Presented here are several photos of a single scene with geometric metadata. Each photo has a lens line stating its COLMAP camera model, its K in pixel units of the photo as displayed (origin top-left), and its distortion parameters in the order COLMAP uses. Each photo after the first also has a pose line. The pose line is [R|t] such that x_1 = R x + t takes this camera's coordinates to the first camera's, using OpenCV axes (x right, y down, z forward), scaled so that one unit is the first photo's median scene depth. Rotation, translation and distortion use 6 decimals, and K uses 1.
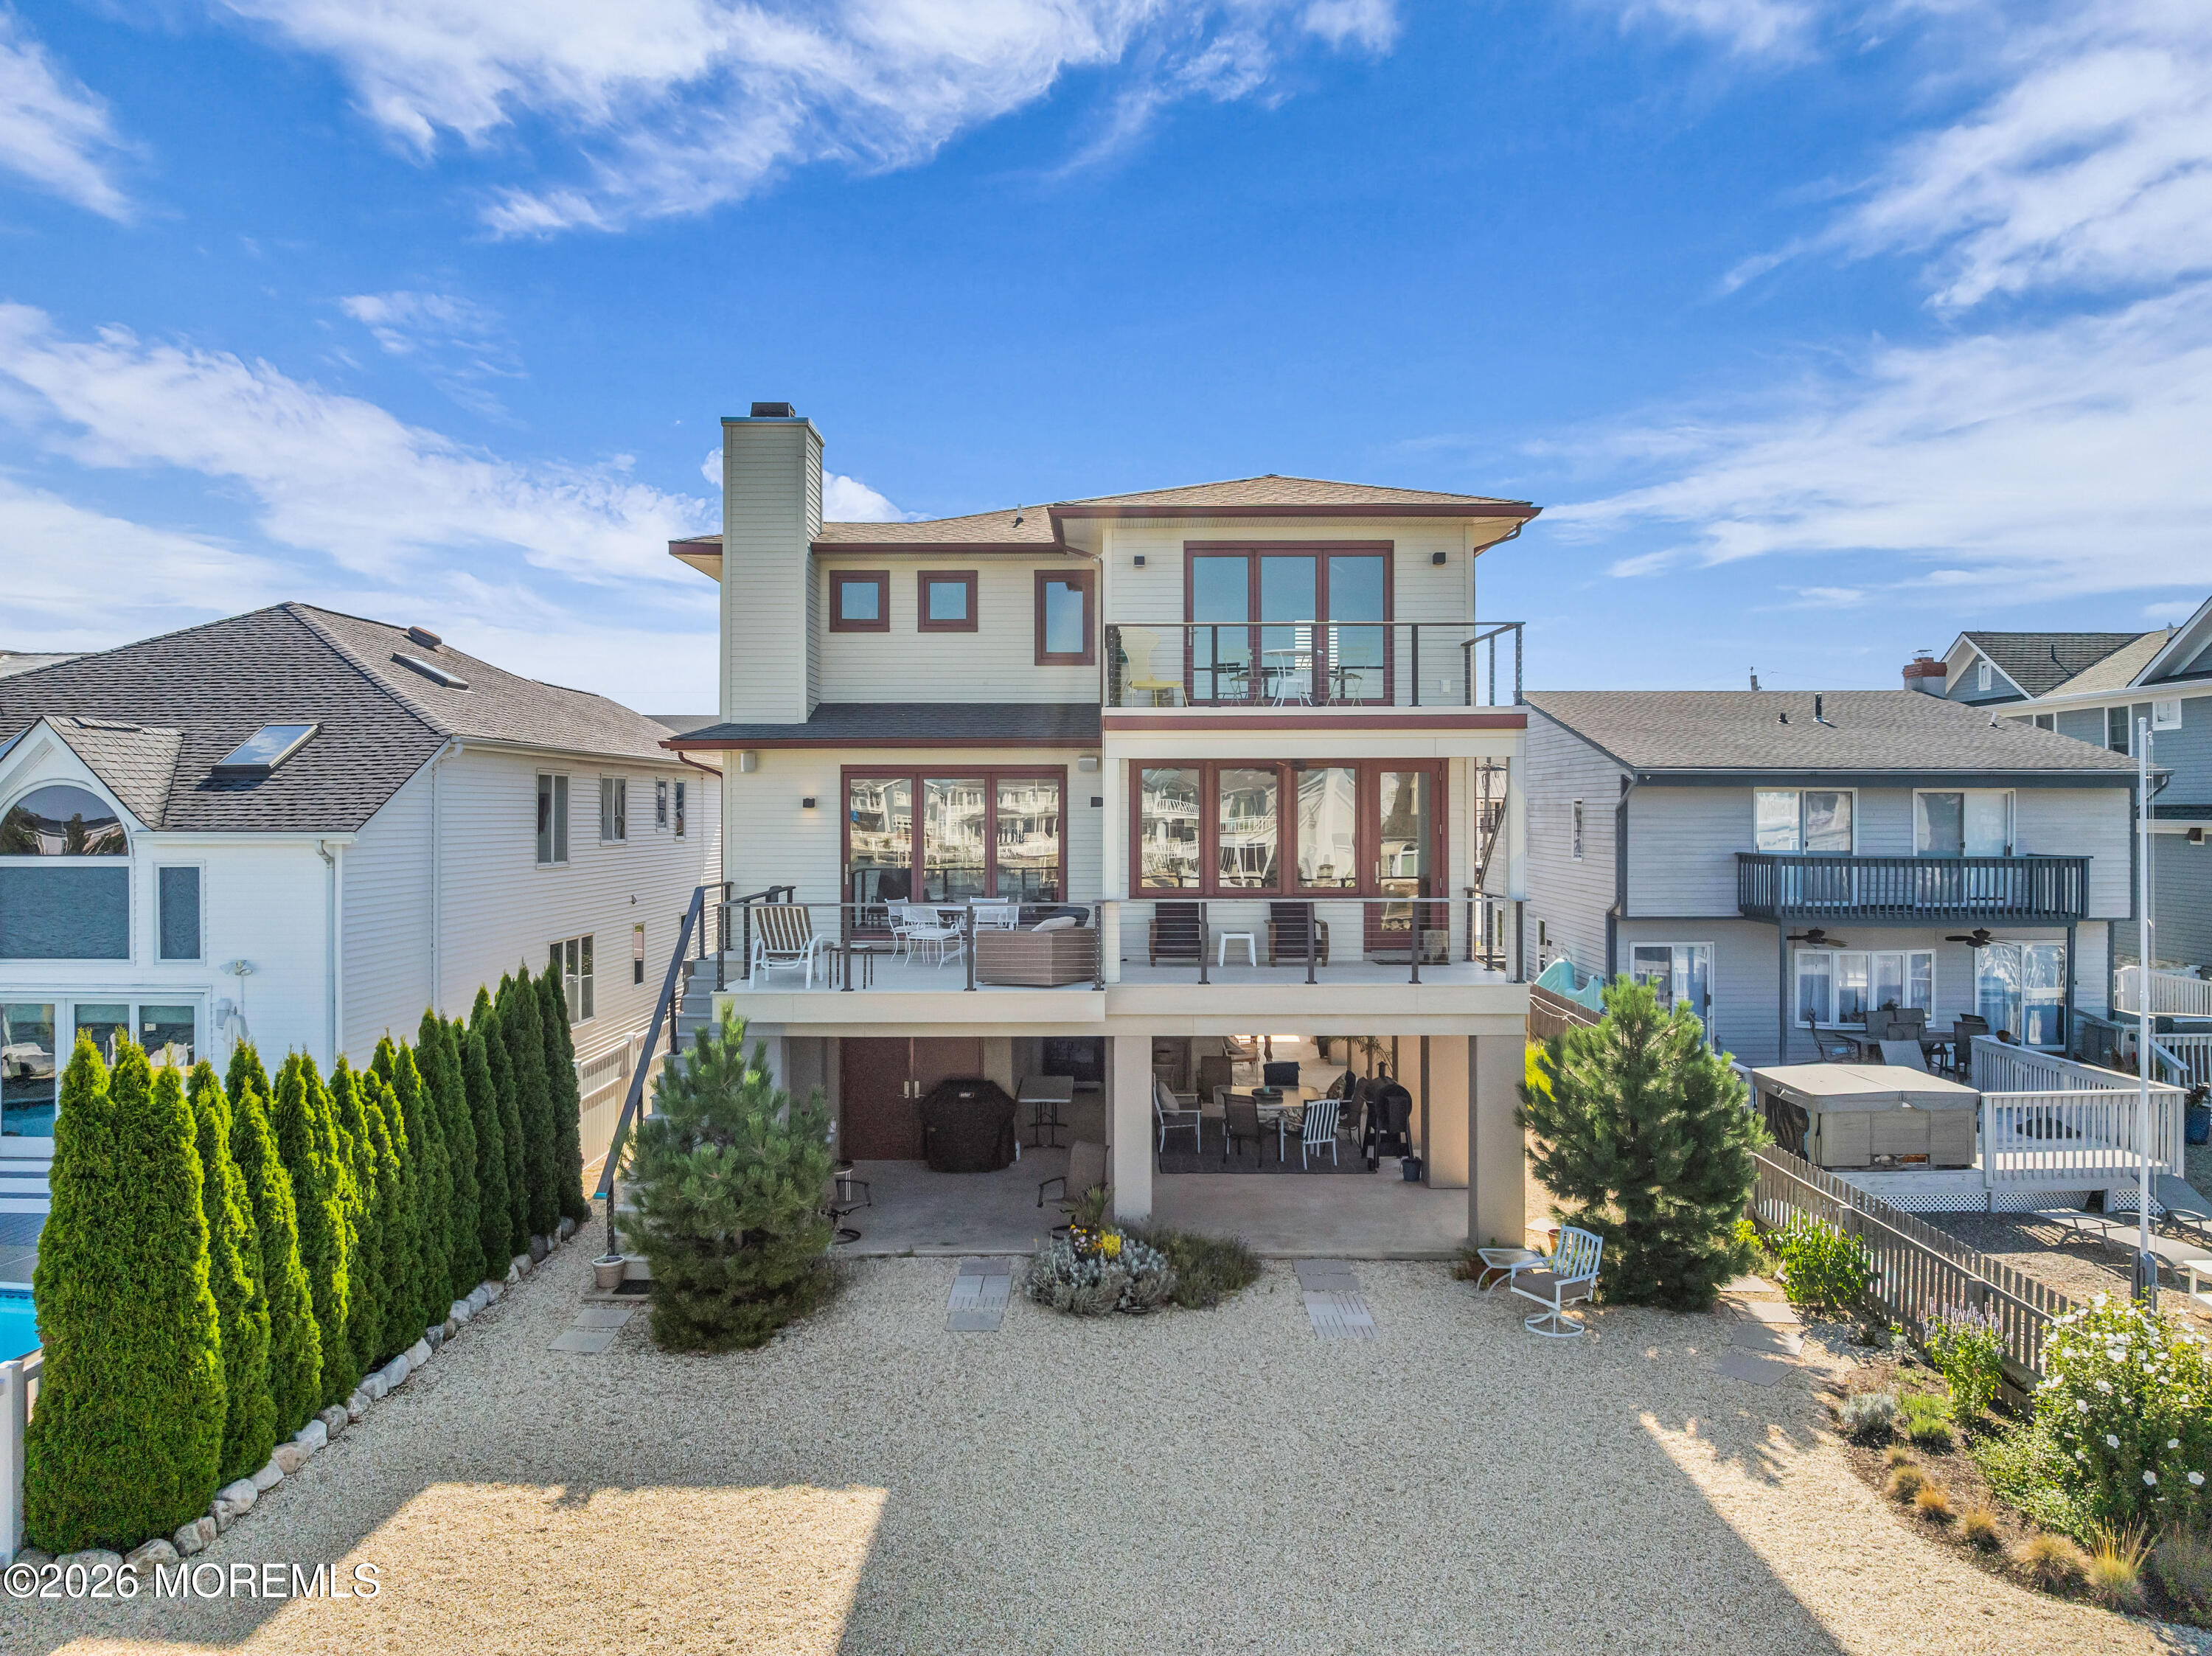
lens RADIAL K [[1567.8, 0, 1108.7], [0, 1567.8, 807.5], [0, 0, 1]] dist [-0.036985, -0.003277]
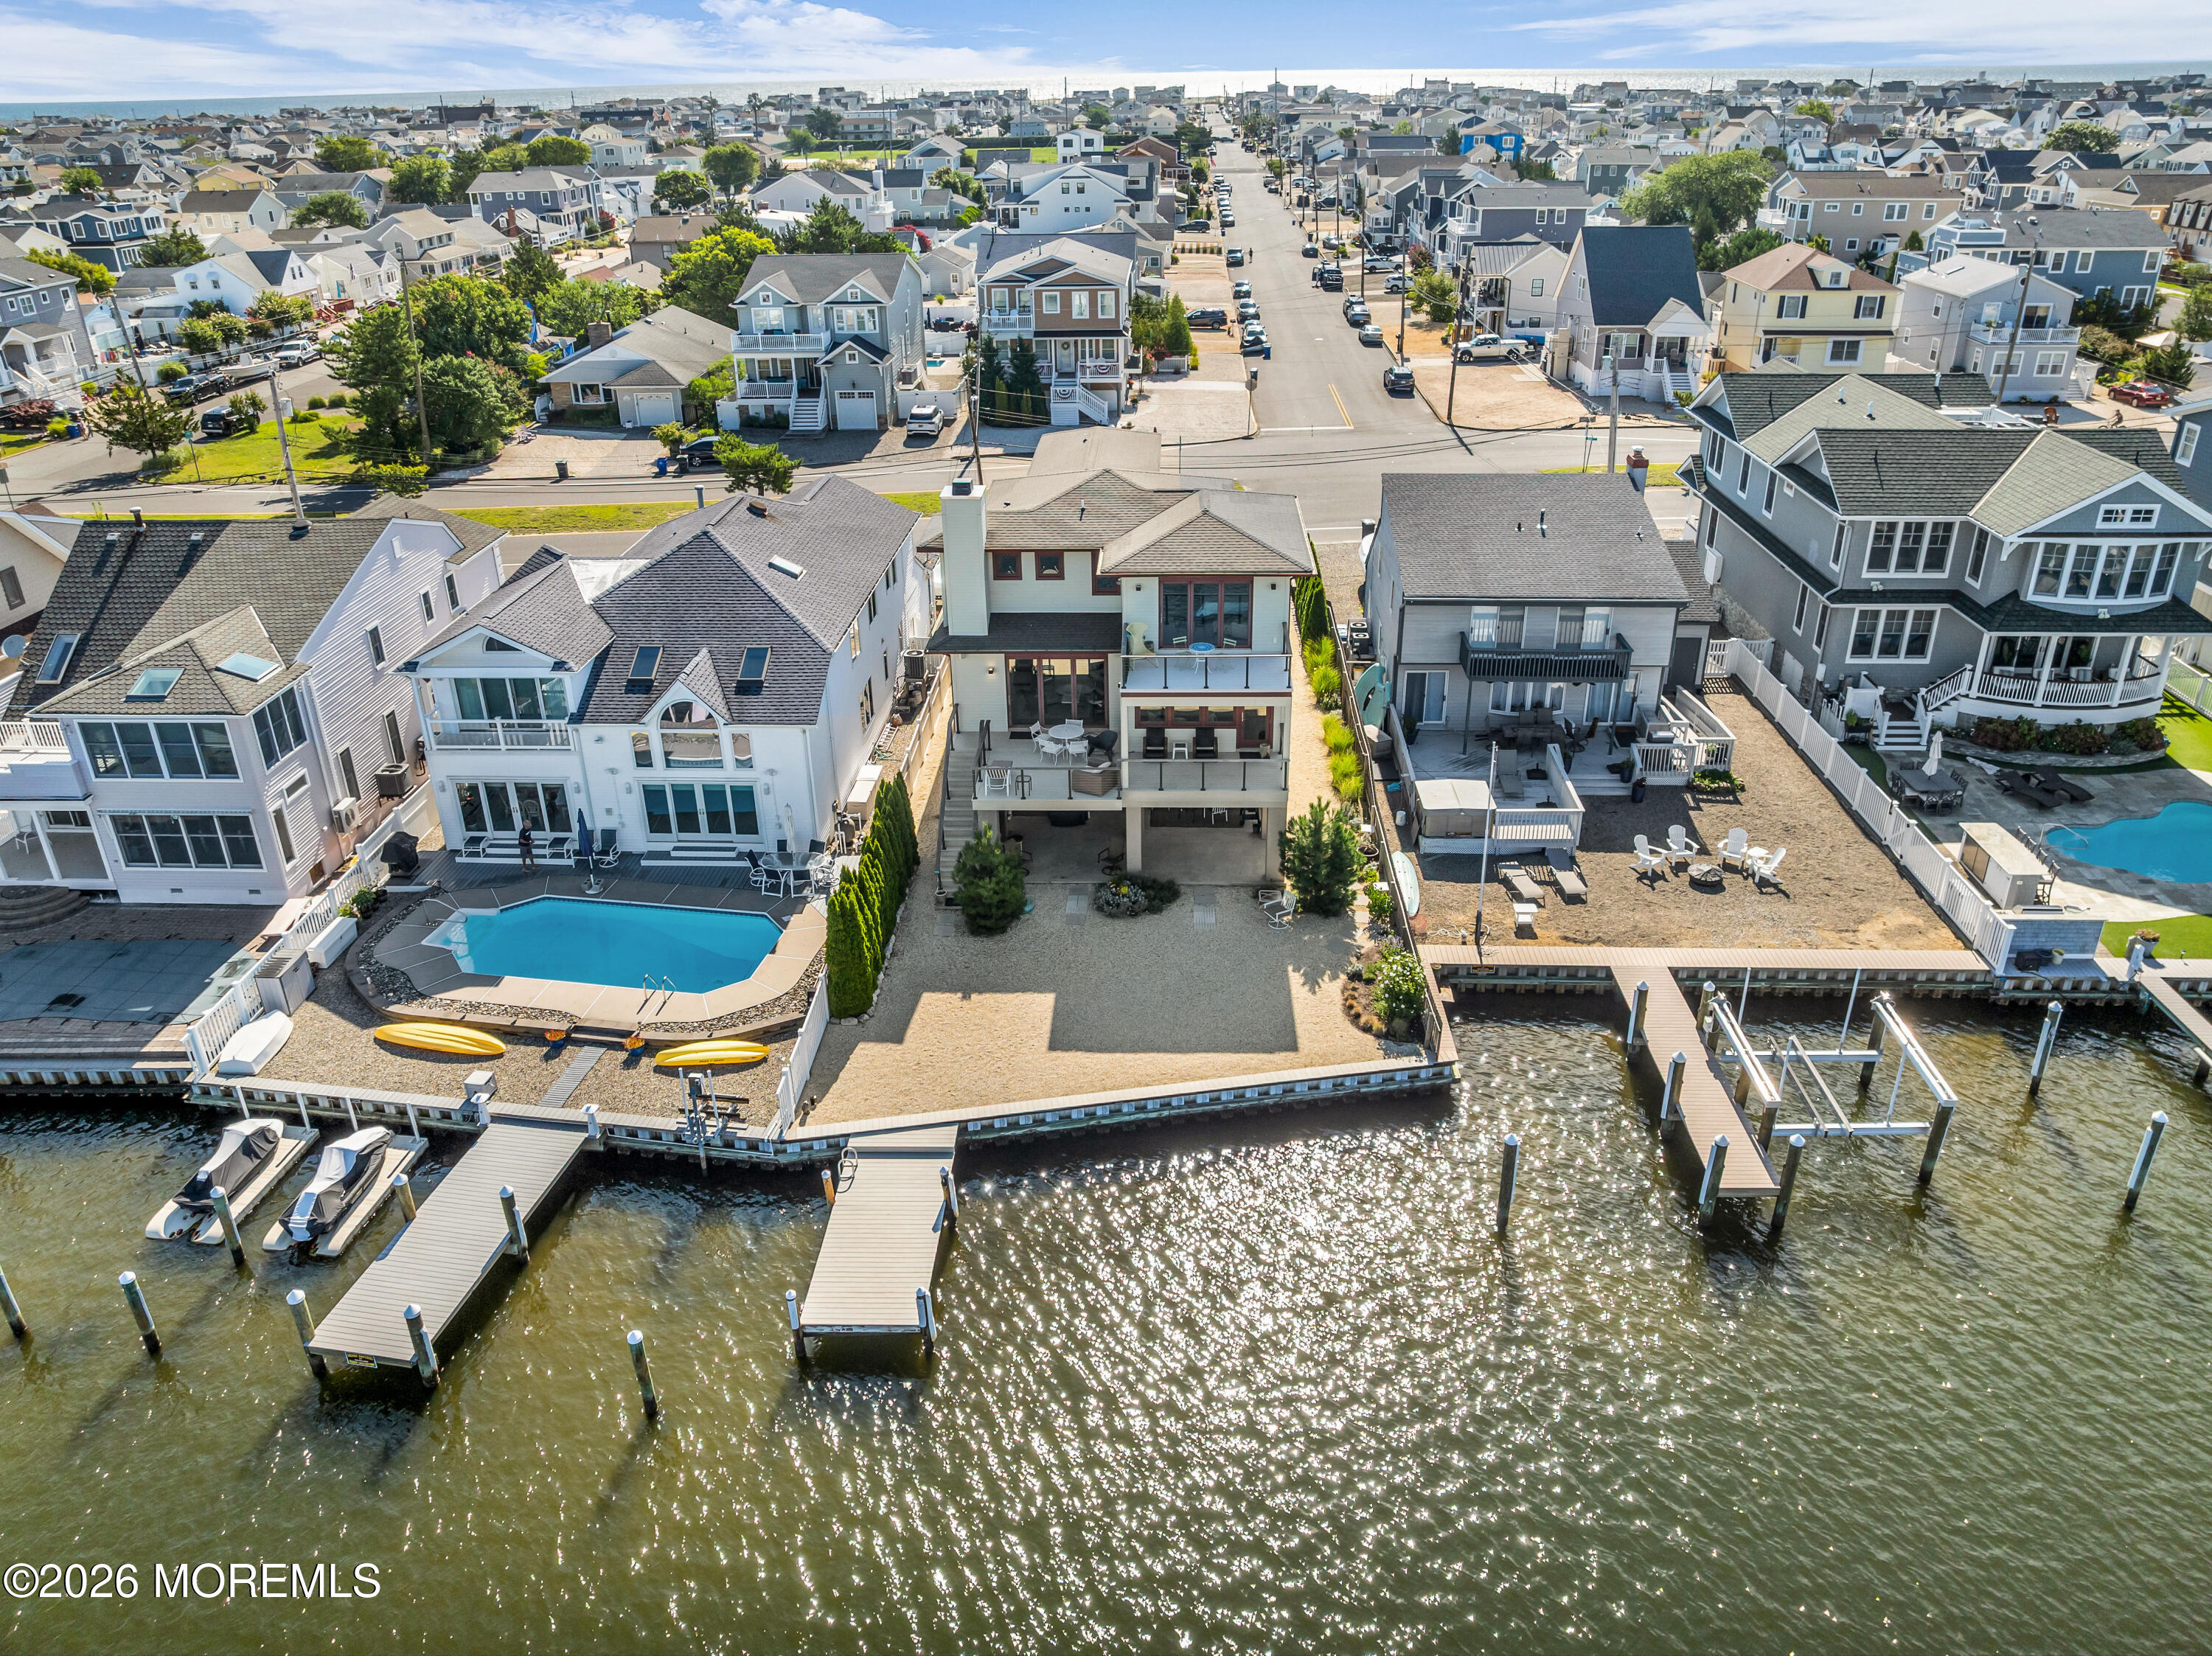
lens RADIAL K [[1567.8, 0, 1108.7], [0, 1567.8, 807.5], [0, 0, 1]] dist [-0.036985, -0.003277]
pose [[0.999026, 0.003370, -0.043997, 0.076795], [0.015775, 0.903900, 0.427452, -0.829773], [0.041210, -0.427730, 0.902967, -1.148229]]
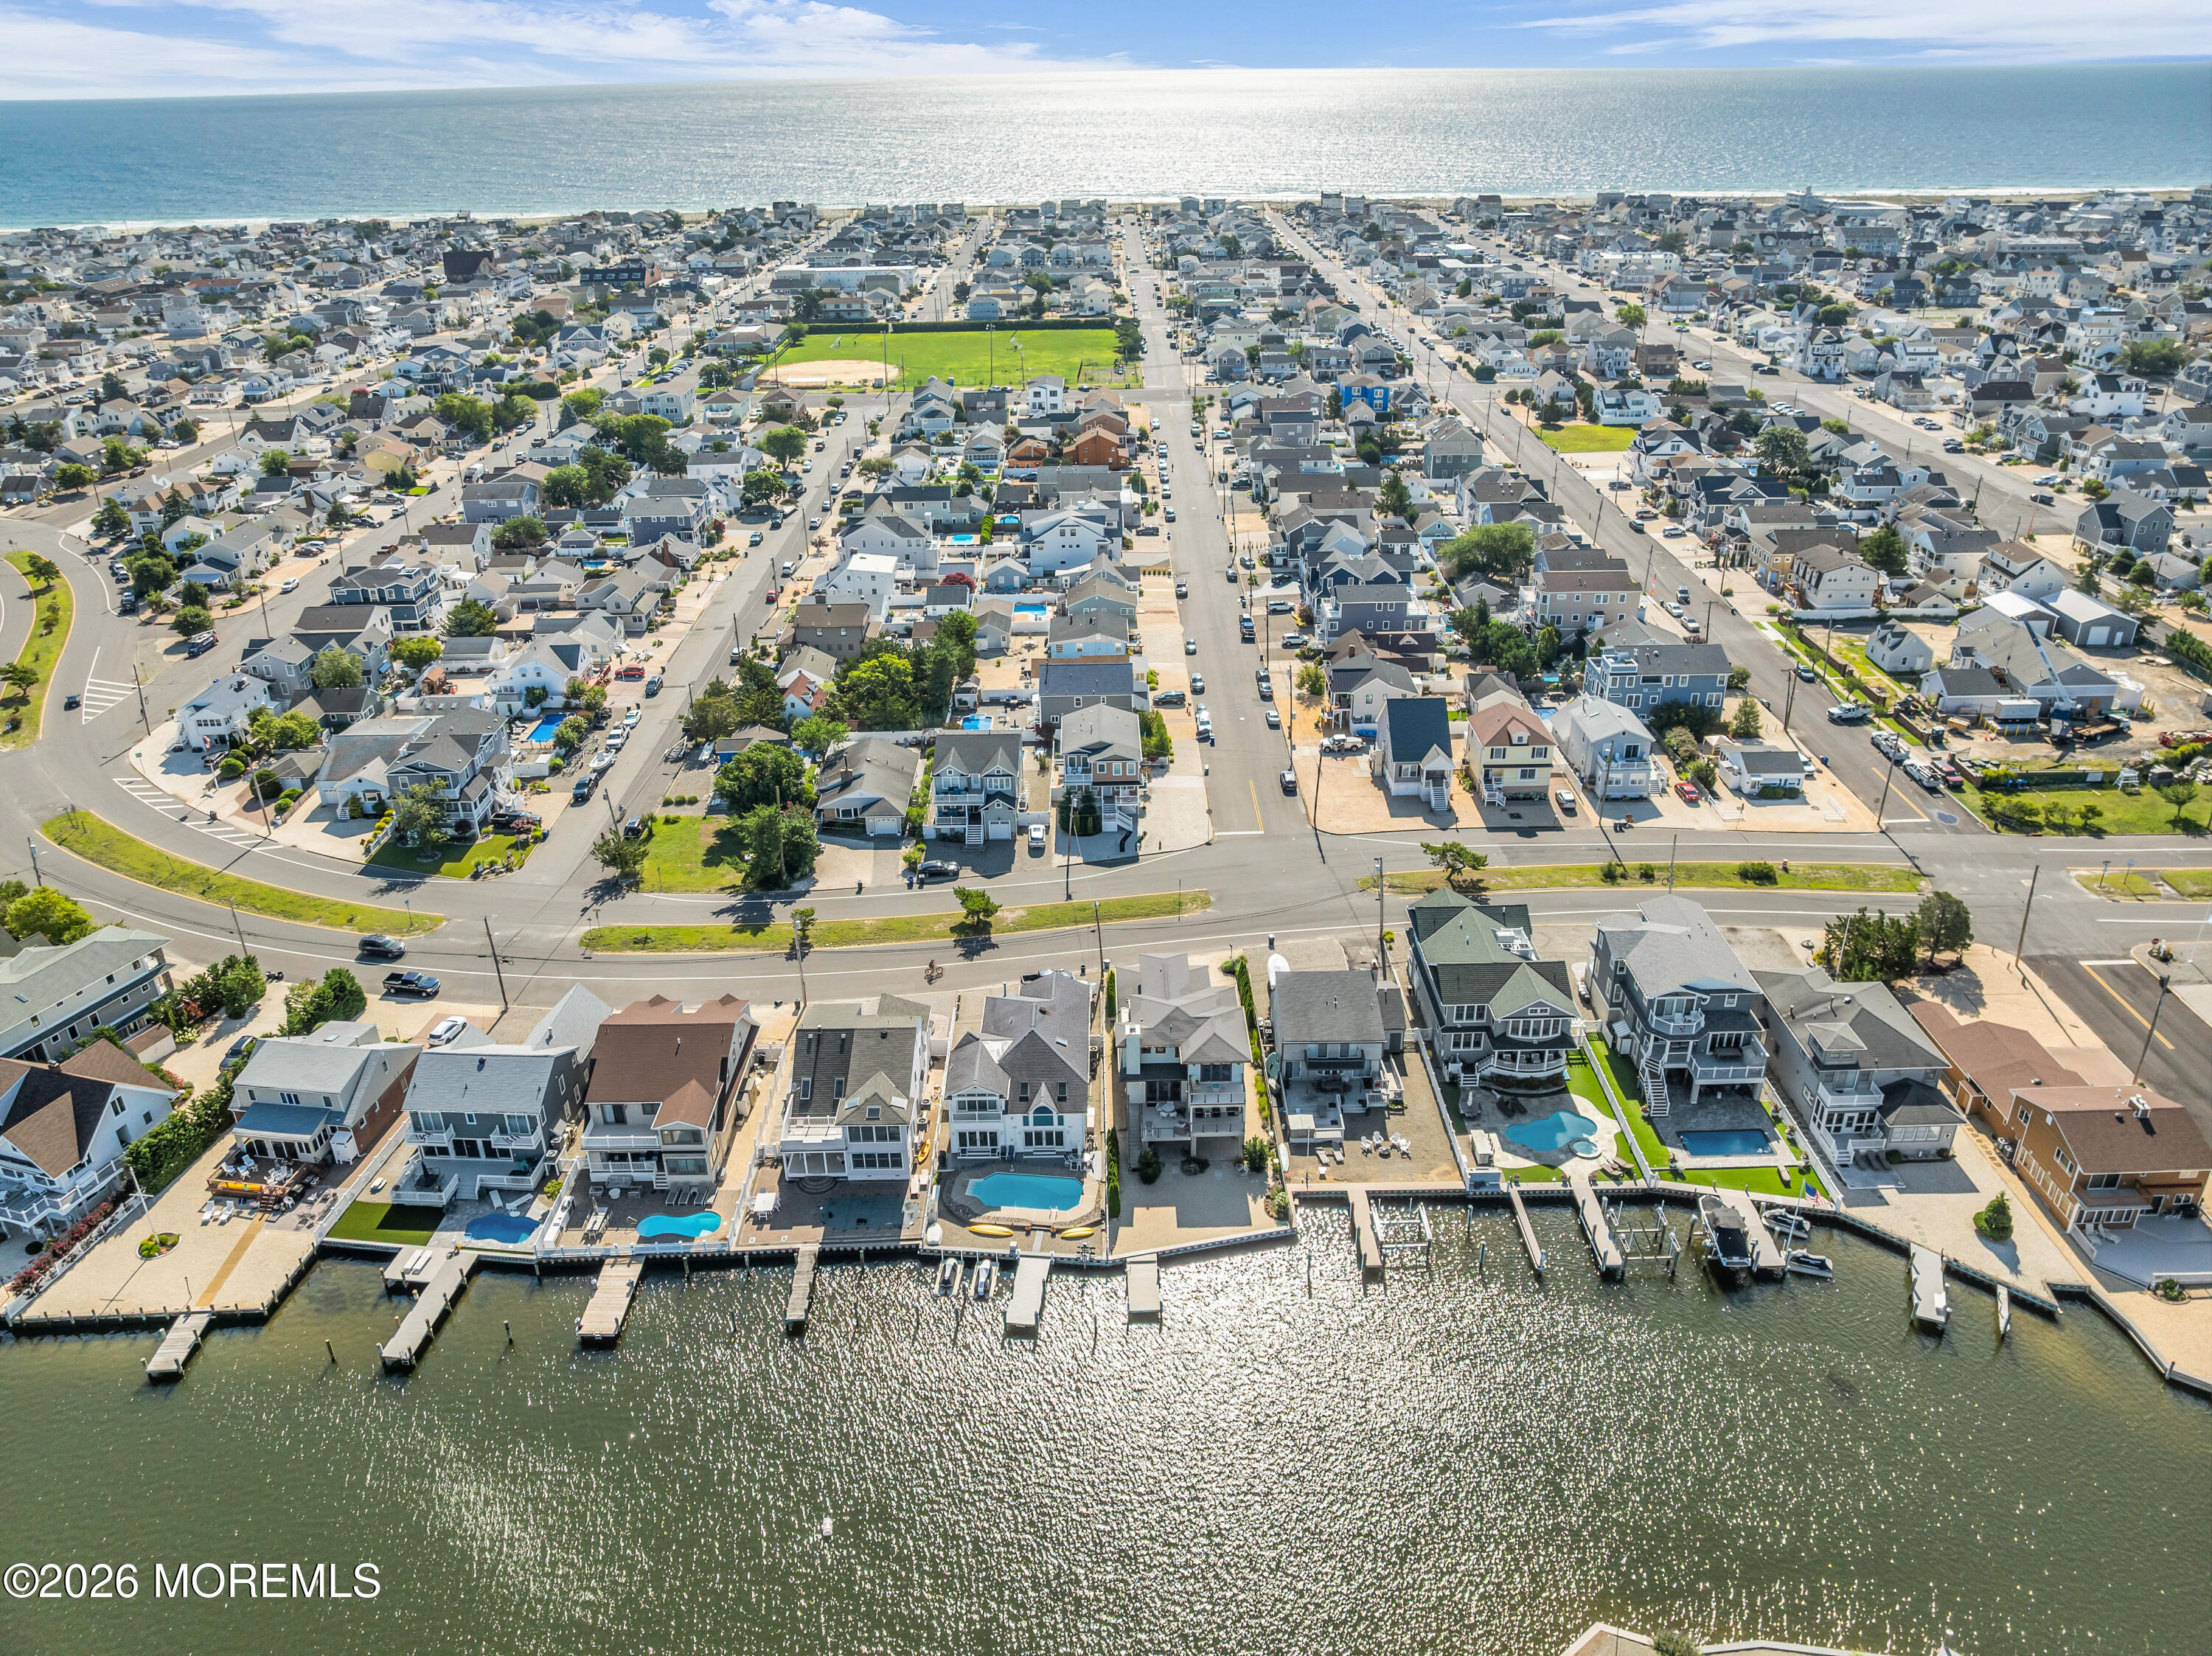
lens RADIAL K [[1567.8, 0, 1108.7], [0, 1567.8, 807.5], [0, 0, 1]] dist [-0.036985, -0.003277]
pose [[0.999777, -0.020016, 0.006673, -0.369964], [0.015179, 0.902015, 0.431439, -4.068690], [-0.014655, -0.431241, 0.902118, -4.588782]]
